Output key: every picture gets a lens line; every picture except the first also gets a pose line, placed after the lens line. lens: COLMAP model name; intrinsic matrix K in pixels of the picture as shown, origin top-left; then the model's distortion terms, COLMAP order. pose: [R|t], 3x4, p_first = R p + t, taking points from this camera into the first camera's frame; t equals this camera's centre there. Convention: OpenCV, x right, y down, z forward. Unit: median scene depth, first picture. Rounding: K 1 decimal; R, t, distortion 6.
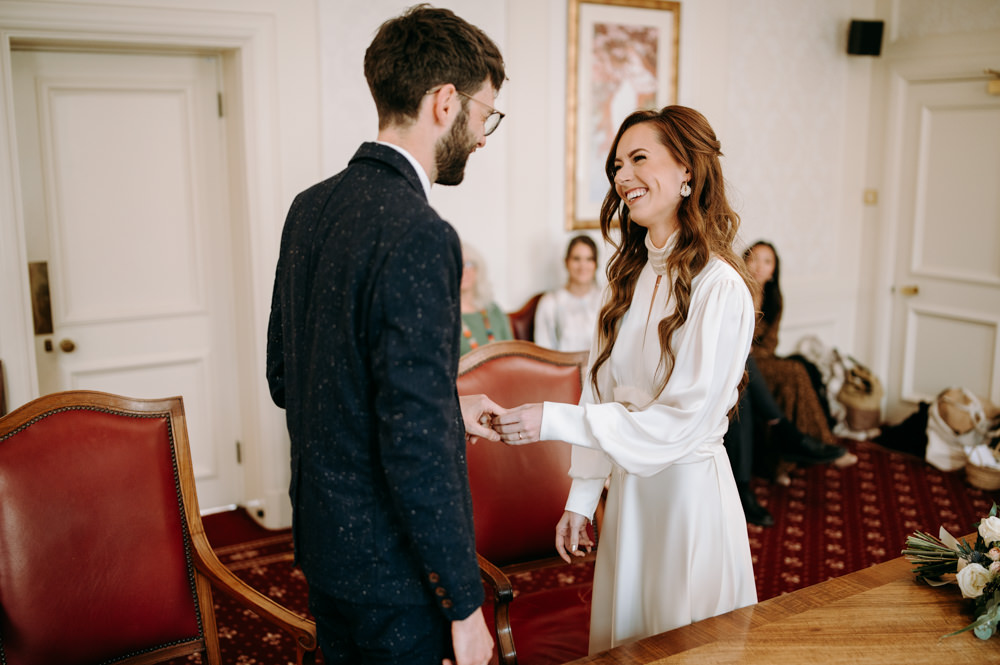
lens RADIAL K [[1035.1, 0, 500.0], [0, 1035.1, 332.5], [0, 0, 1]] dist [-0.028636, -0.008166]
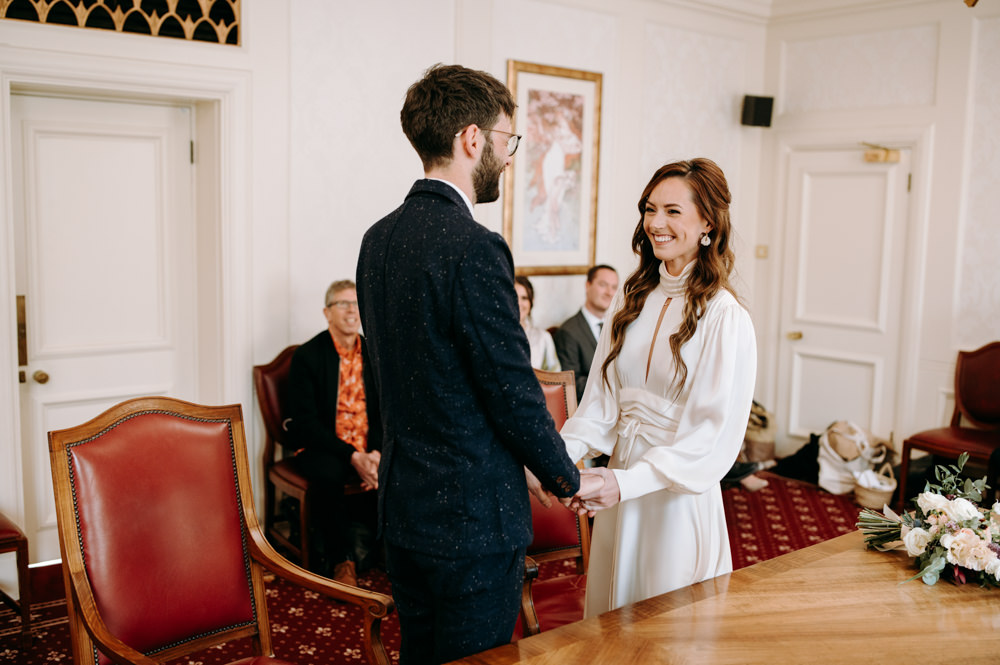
lens RADIAL K [[1045.8, 0, 500.0], [0, 1045.8, 332.5], [0, 0, 1]] dist [-0.017113, -0.025363]
pose [[0.989595, 0.005163, 0.143788, -0.112781], [0.003660, 0.998129, -0.061028, 0.031970], [-0.143834, 0.060919, 0.987725, -0.096940]]
